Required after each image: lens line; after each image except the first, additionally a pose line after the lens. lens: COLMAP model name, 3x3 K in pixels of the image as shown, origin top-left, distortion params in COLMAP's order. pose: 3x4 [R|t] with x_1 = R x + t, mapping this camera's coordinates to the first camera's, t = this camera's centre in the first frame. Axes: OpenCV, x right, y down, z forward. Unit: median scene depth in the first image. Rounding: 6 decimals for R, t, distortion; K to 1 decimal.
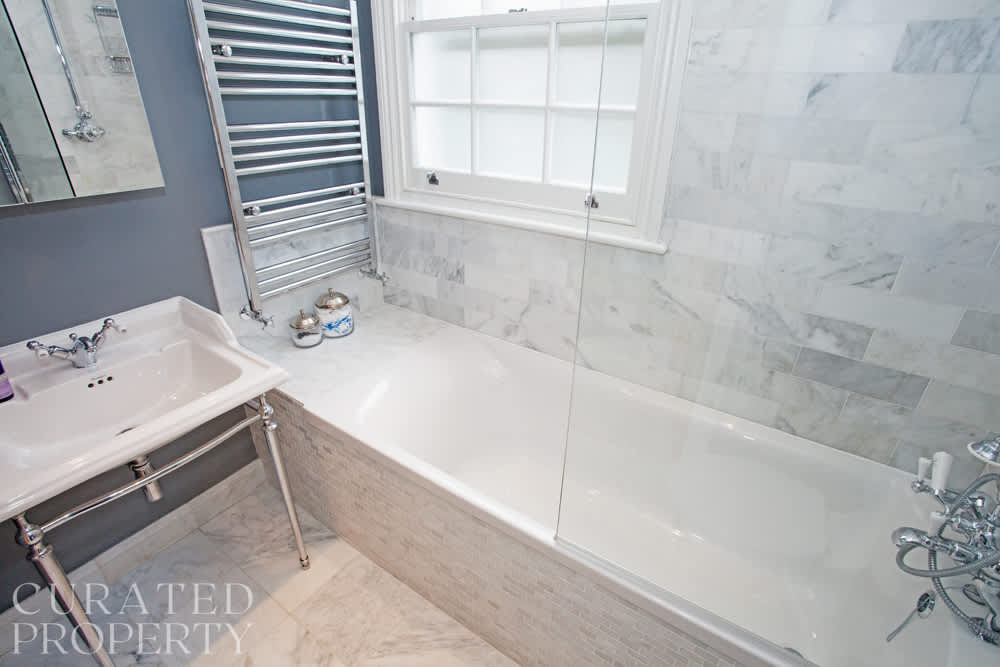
lens RADIAL K [[501.6, 0, 491.7], [0, 501.6, 347.3], [0, 0, 1]] dist [-0.051538, 0.034469]
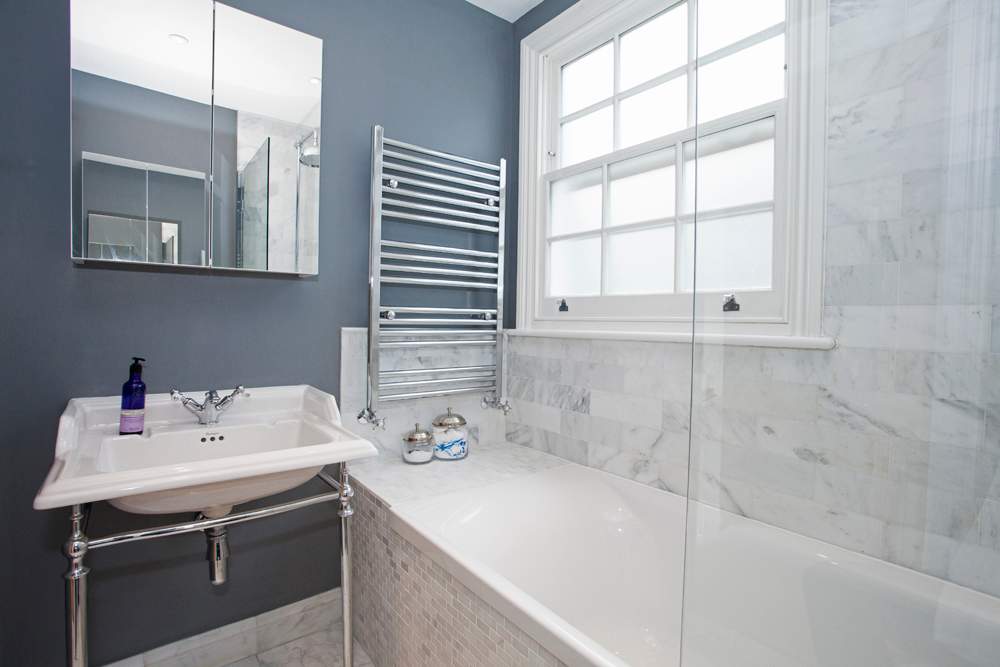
lens RADIAL K [[501.6, 0, 491.7], [0, 501.6, 347.3], [0, 0, 1]] dist [-0.051538, 0.034469]
pose [[0.950662, 0.013958, -0.309915, 0.061269], [-0.146320, 0.901066, -0.408253, 0.175232], [0.273555, 0.433457, 0.858652, 0.137730]]
